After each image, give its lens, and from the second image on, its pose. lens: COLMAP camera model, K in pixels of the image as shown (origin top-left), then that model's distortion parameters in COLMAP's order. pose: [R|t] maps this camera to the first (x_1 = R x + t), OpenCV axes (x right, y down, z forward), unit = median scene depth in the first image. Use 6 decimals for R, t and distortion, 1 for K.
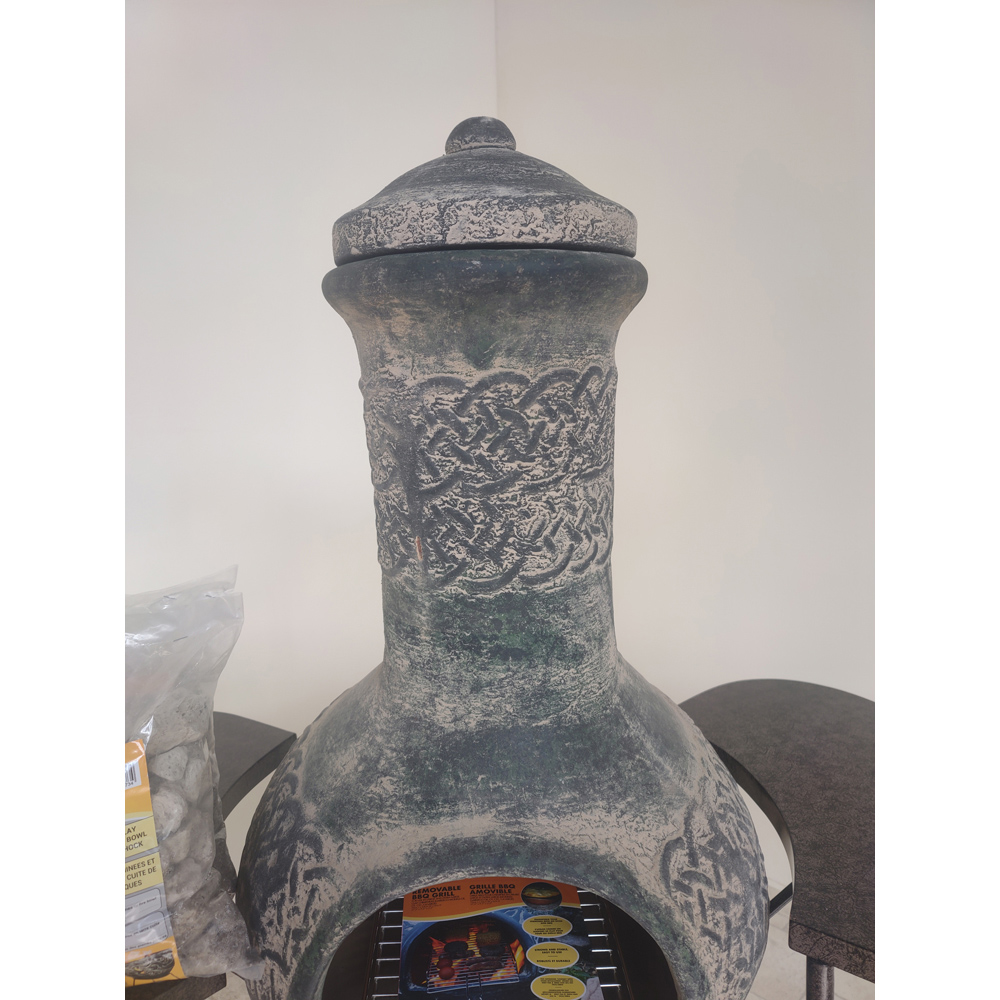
lens RADIAL K [[741.8, 0, 494.4], [0, 741.8, 503.9], [0, 0, 1]] dist [0.061490, -0.029138]
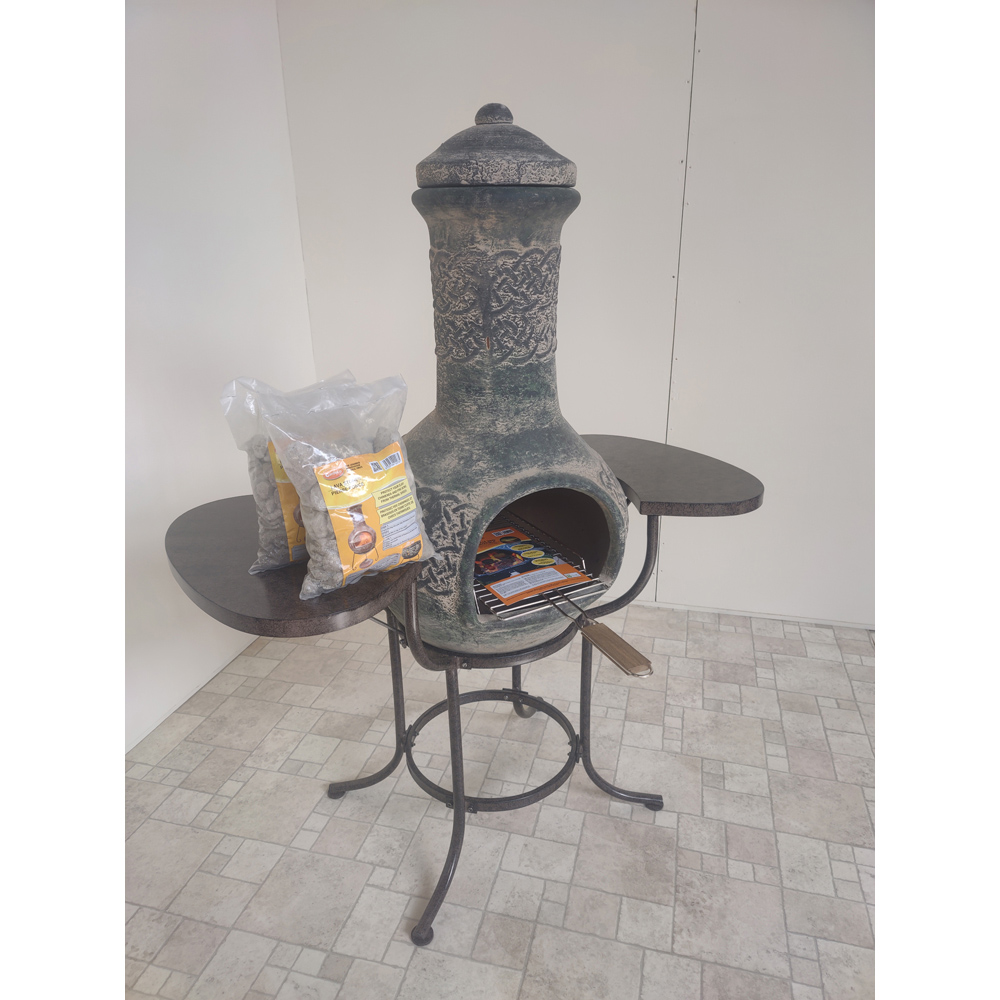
lens RADIAL K [[728.9, 0, 493.6], [0, 728.9, 499.4], [0, 0, 1]] dist [0.096977, -0.106171]
pose [[0.885043, -0.144076, 0.442651, -1.048953], [0.077712, 0.983284, 0.164664, 0.155478], [-0.458976, -0.111335, 0.881445, -0.789835]]
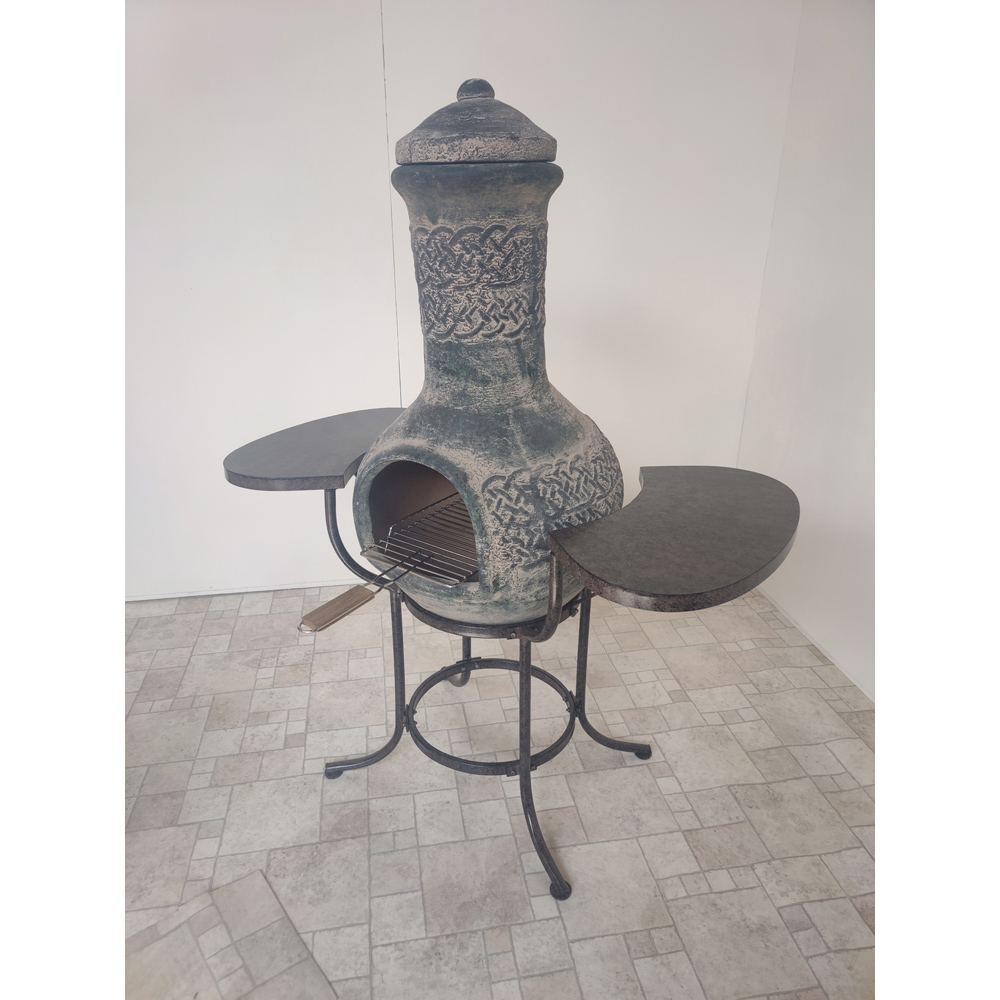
lens RADIAL K [[728.9, 0, 490.6], [0, 728.9, 492.0], [0, 0, 1]] dist [0.096977, -0.106171]
pose [[0.792995, 0.246382, -0.557185, 1.381611], [-0.128956, 0.961734, 0.241738, 0.018615], [0.595424, -0.119845, 0.794423, -0.606747]]
